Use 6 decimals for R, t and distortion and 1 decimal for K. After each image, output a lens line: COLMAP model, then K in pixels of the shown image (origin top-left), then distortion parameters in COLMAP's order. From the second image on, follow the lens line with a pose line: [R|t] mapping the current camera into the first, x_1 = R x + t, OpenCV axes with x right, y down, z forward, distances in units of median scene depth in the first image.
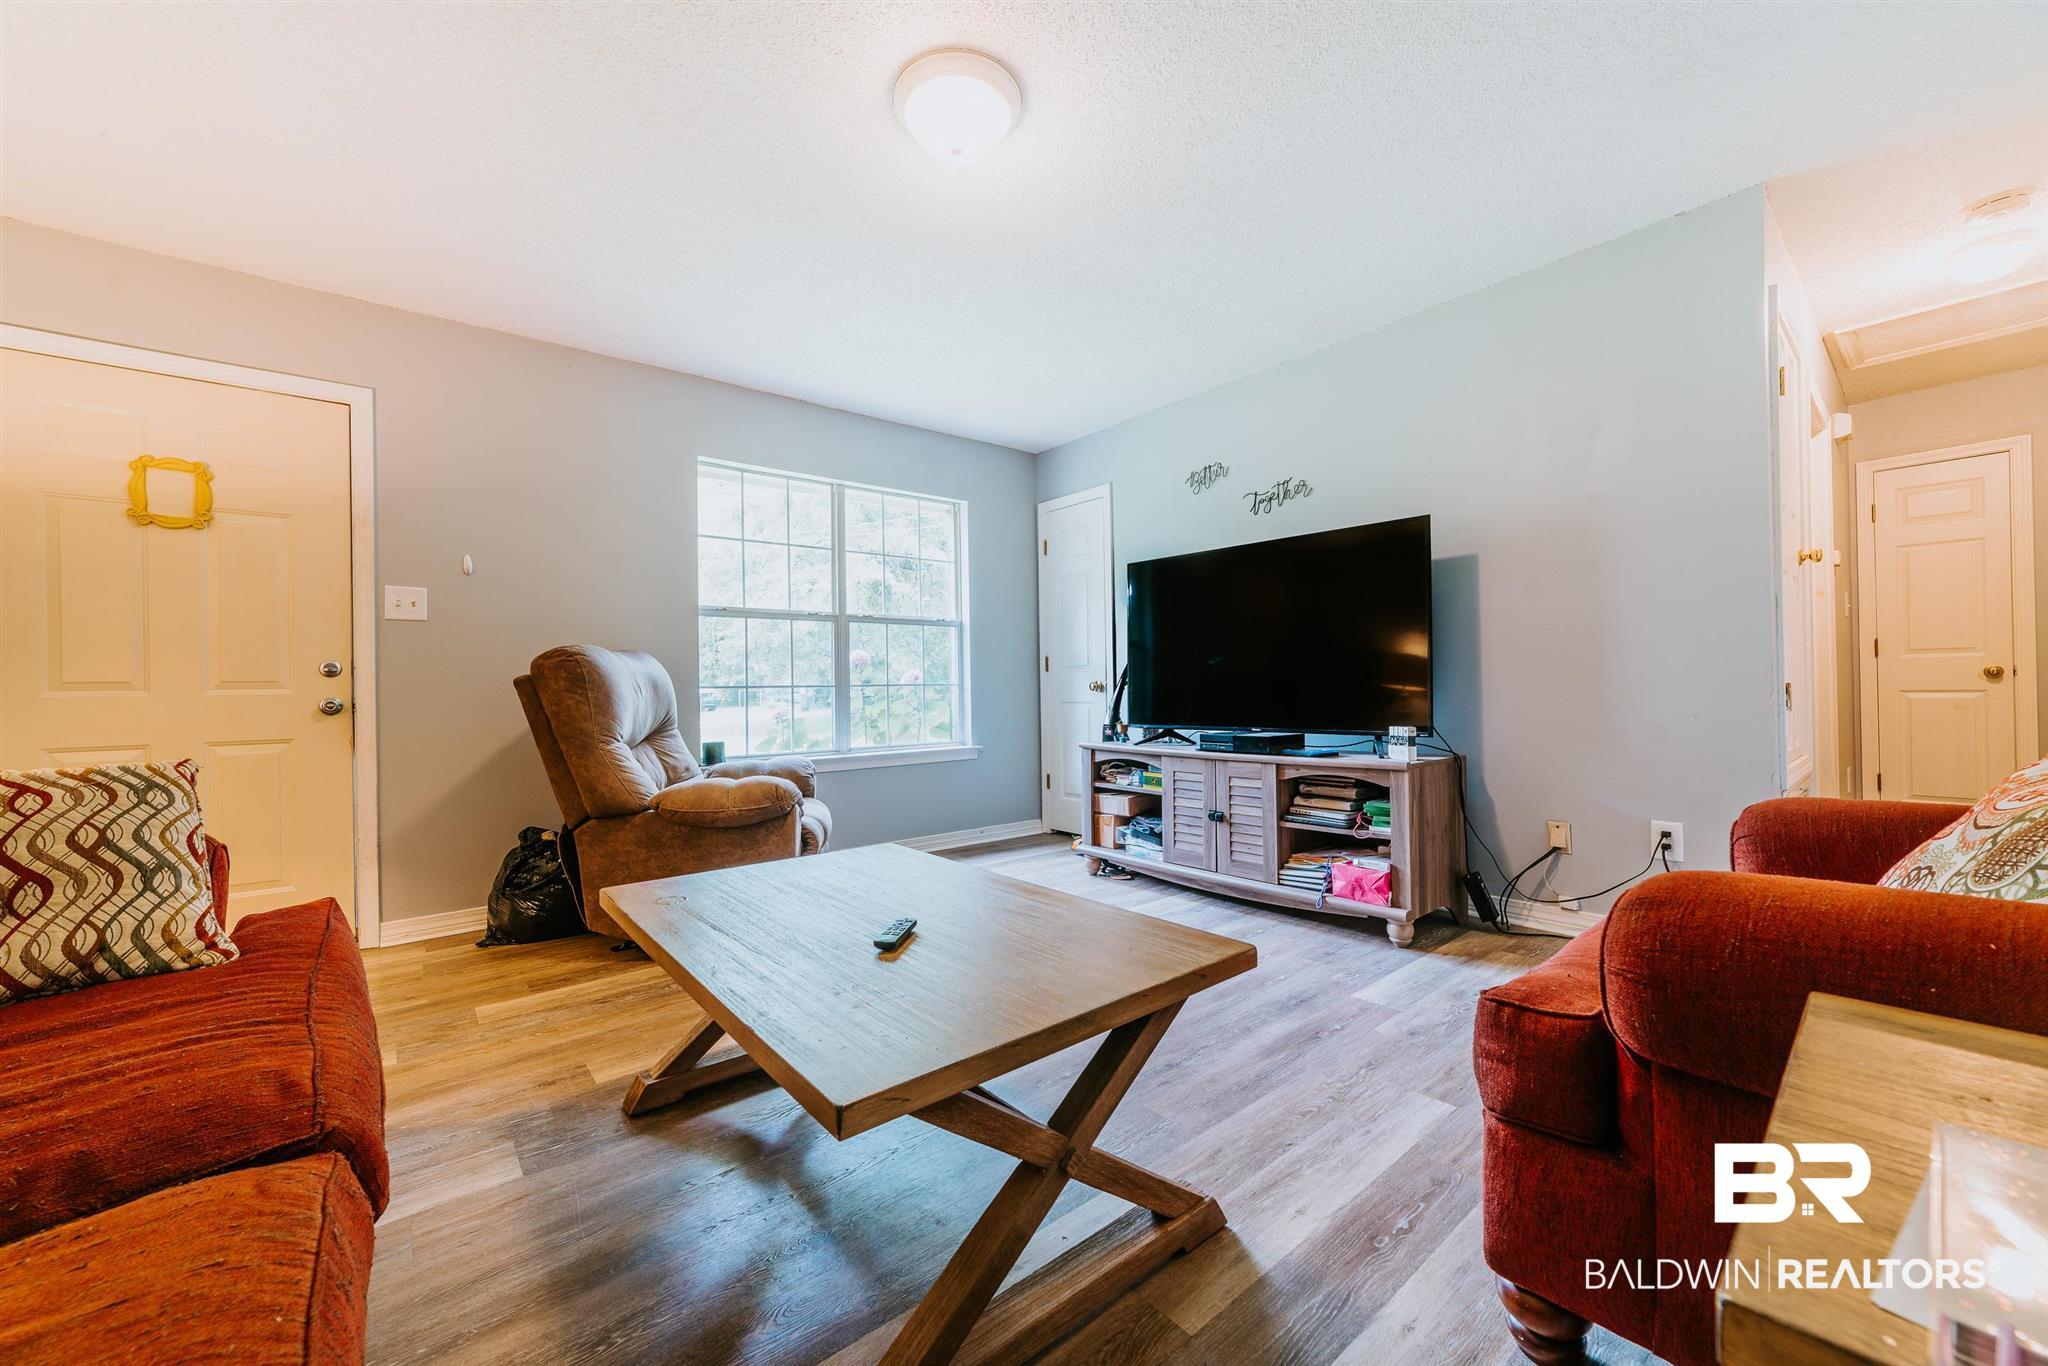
lens RADIAL K [[772.5, 0, 1029.9], [0, 772.5, 688.9], [0, 0, 1]] dist [-0.009120, 0.001228]
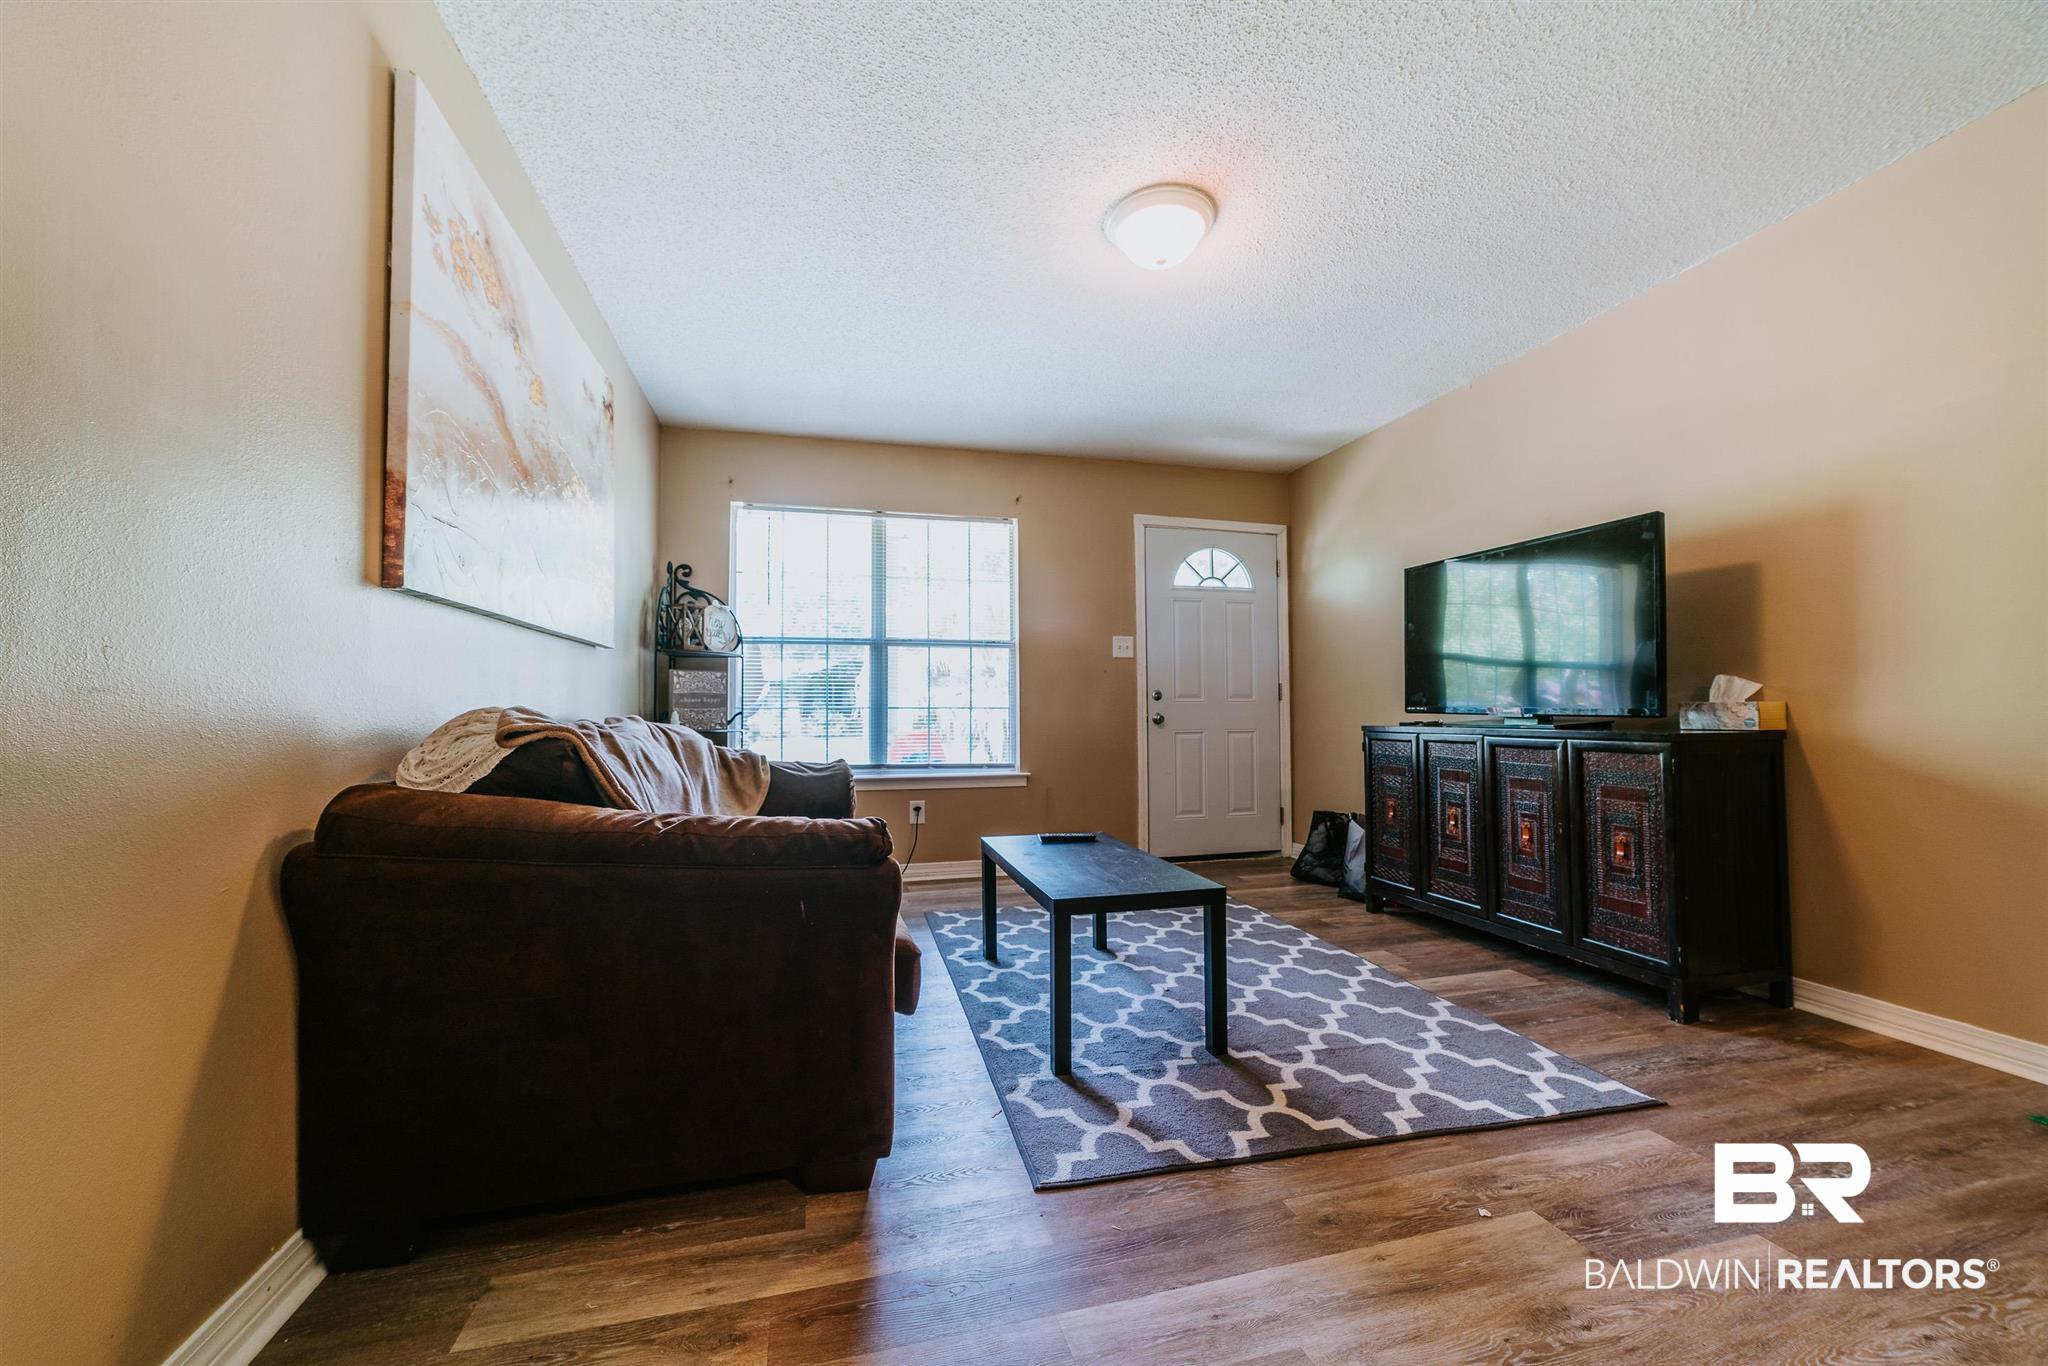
lens RADIAL K [[772.5, 0, 1012.9], [0, 772.5, 684.3], [0, 0, 1]] dist [-0.009120, 0.001228]
pose [[0.897601, -0.011990, -0.440646, 0.371873], [-0.004327, 0.999342, -0.036005, 0.000737], [0.440787, 0.034225, 0.896959, 0.144230]]
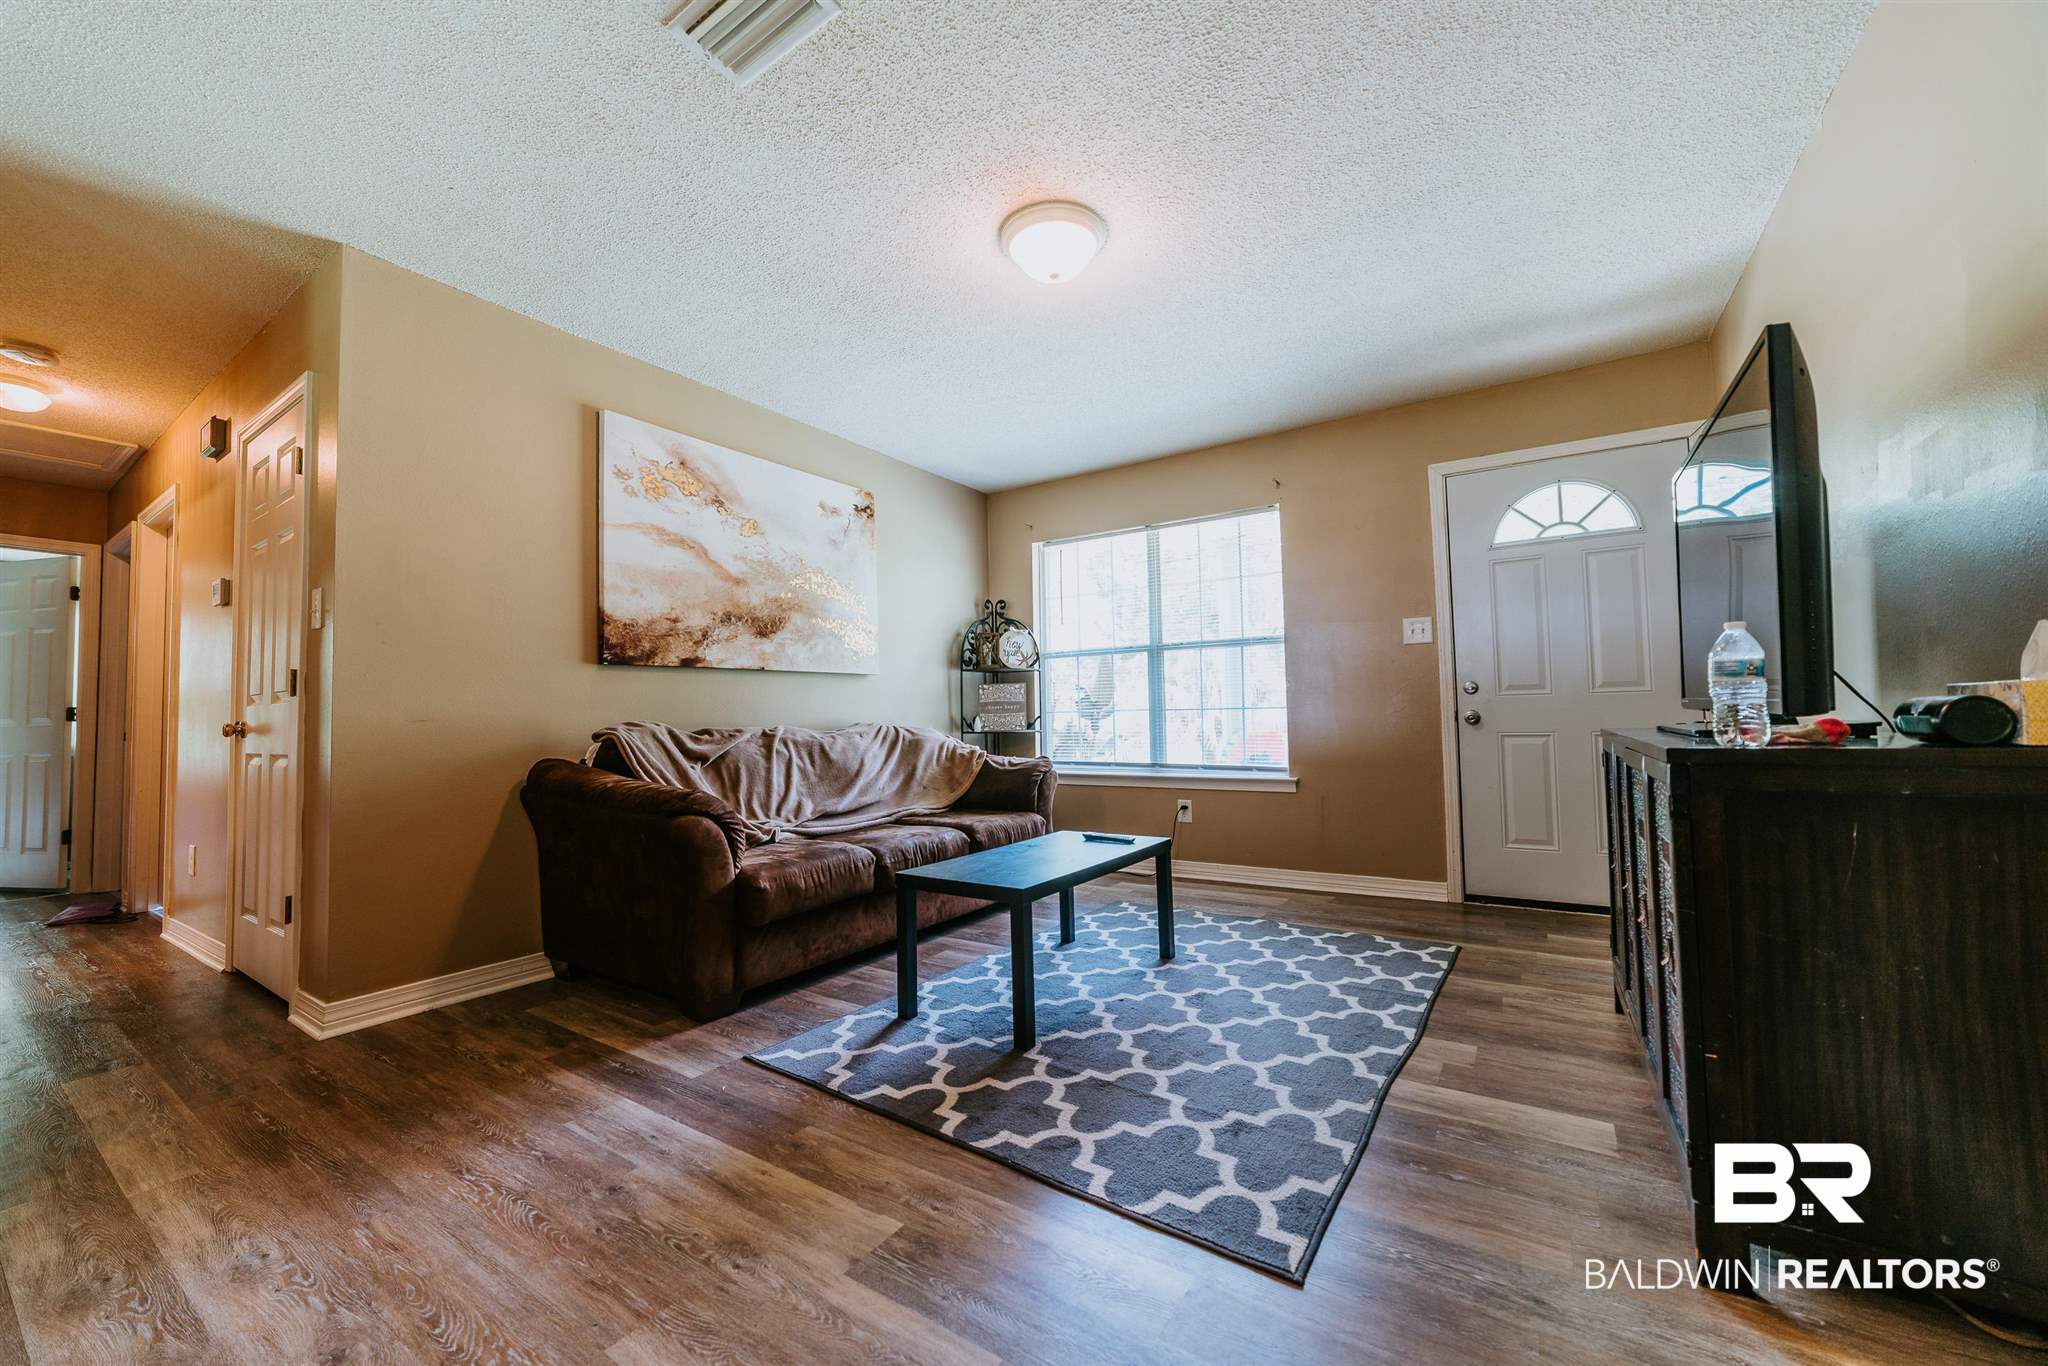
lens RADIAL K [[772.5, 0, 1015.4], [0, 772.5, 685.9], [0, 0, 1]] dist [-0.009120, 0.001228]
pose [[0.276865, -0.034639, -0.960284, 0.753513], [0.013281, 0.999393, -0.032221, -0.005410], [0.960817, -0.003833, 0.277157, 0.493416]]
